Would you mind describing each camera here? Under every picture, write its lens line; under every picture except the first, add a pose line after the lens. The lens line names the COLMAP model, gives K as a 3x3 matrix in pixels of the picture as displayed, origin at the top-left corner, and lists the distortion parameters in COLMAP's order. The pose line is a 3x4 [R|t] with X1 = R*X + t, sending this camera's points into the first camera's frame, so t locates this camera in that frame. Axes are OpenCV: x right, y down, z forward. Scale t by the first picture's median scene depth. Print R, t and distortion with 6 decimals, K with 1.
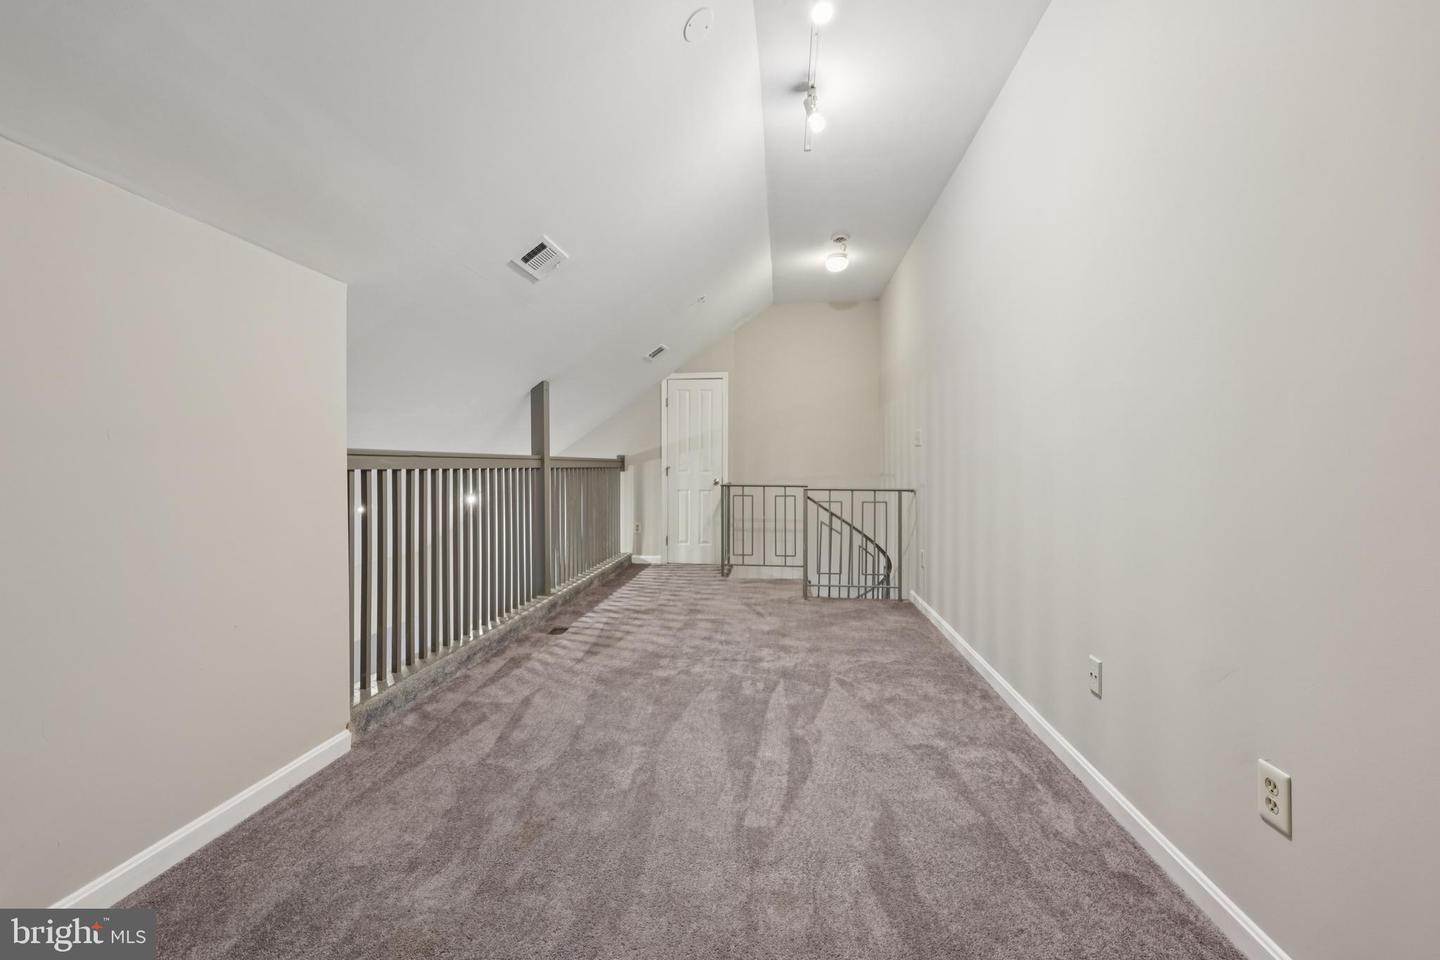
lens RADIAL K [[583.2, 0, 722.9], [0, 583.2, 474.0], [0, 0, 1]] dist [-0.002443, -0.000239]
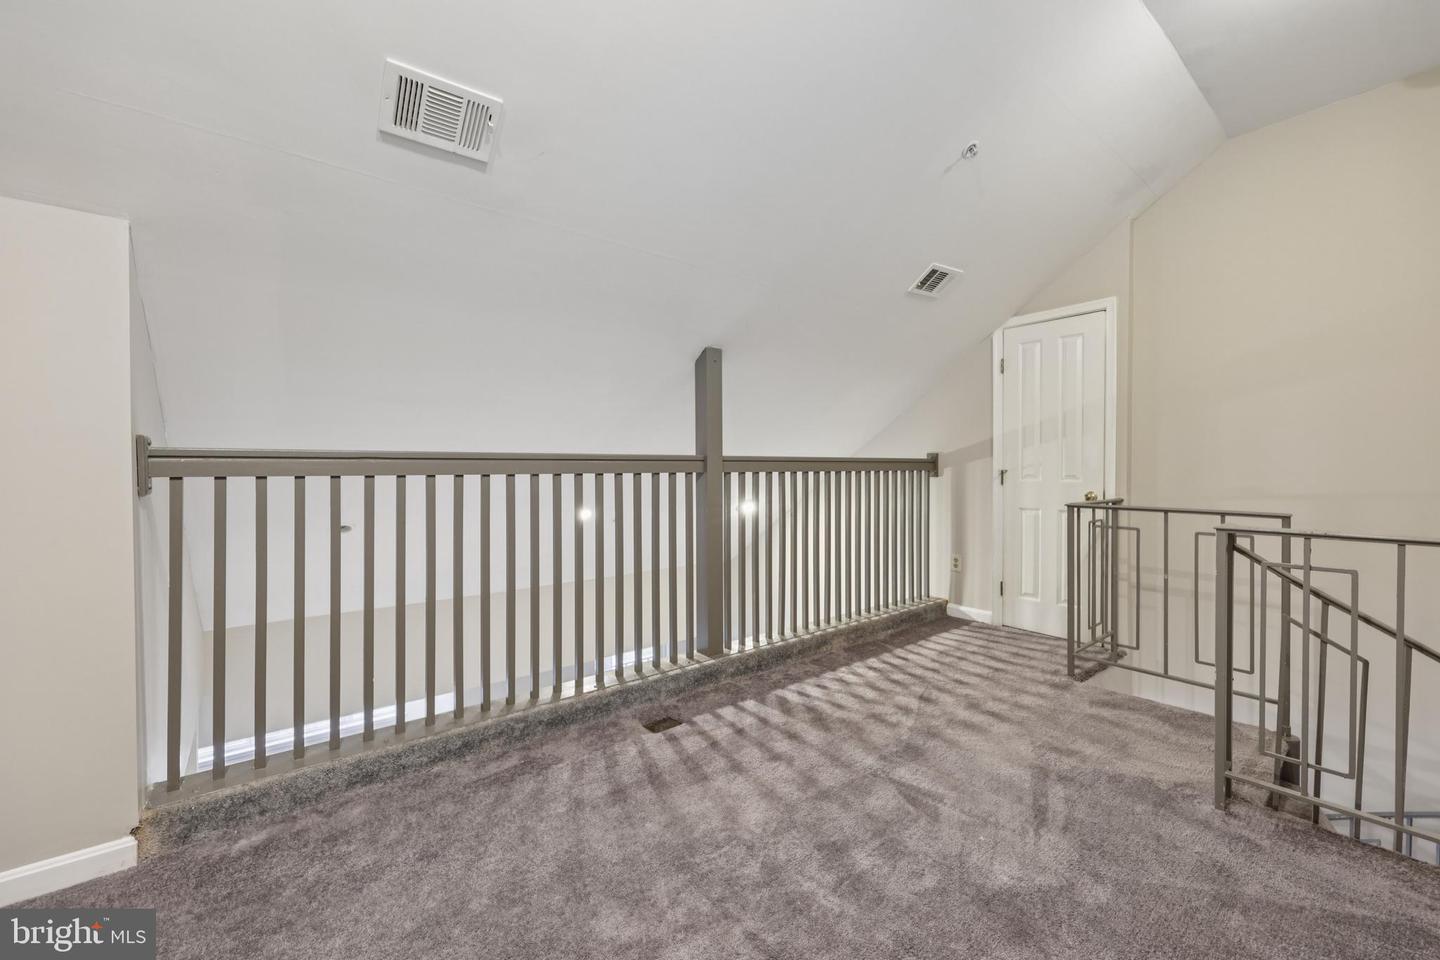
lens RADIAL K [[583.2, 0, 719.0], [0, 583.2, 474.4], [0, 0, 1]] dist [-0.002443, -0.000239]
pose [[0.703952, 0.006732, -0.710215, 0.164279], [-0.007583, 0.999969, 0.001963, -0.008033], [0.710207, 0.004004, 0.703982, 0.435879]]
